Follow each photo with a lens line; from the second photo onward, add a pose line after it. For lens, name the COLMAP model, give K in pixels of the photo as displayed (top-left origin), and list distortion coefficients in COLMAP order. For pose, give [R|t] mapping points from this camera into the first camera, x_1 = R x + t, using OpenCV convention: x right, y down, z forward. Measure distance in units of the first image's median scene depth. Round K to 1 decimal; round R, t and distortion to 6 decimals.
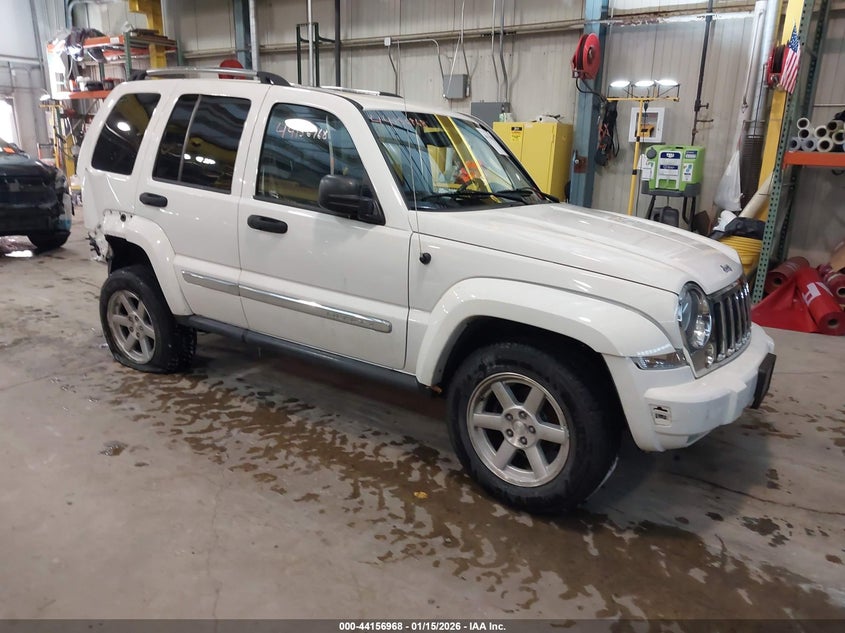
lens RADIAL K [[649.8, 0, 422.5], [0, 649.8, 316.5], [0, 0, 1]] dist [0.004705, -0.005060]
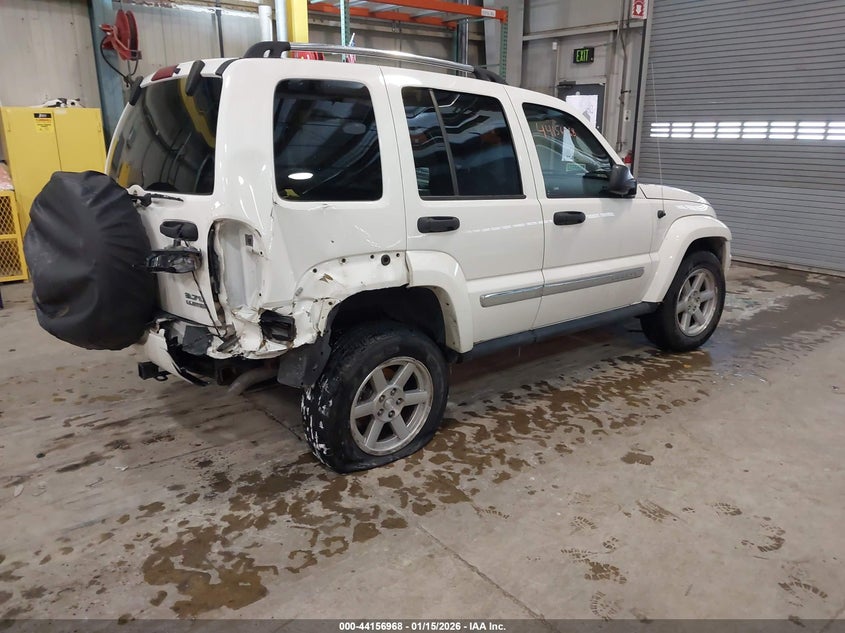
lens RADIAL K [[649.8, 0, 422.5], [0, 649.8, 316.5], [0, 0, 1]] dist [0.004705, -0.005060]
pose [[0.308523, -0.291941, 0.905309, -1.265611], [0.259811, 0.941411, 0.215042, -0.268298], [-0.915048, 0.168863, 0.366297, 0.807975]]
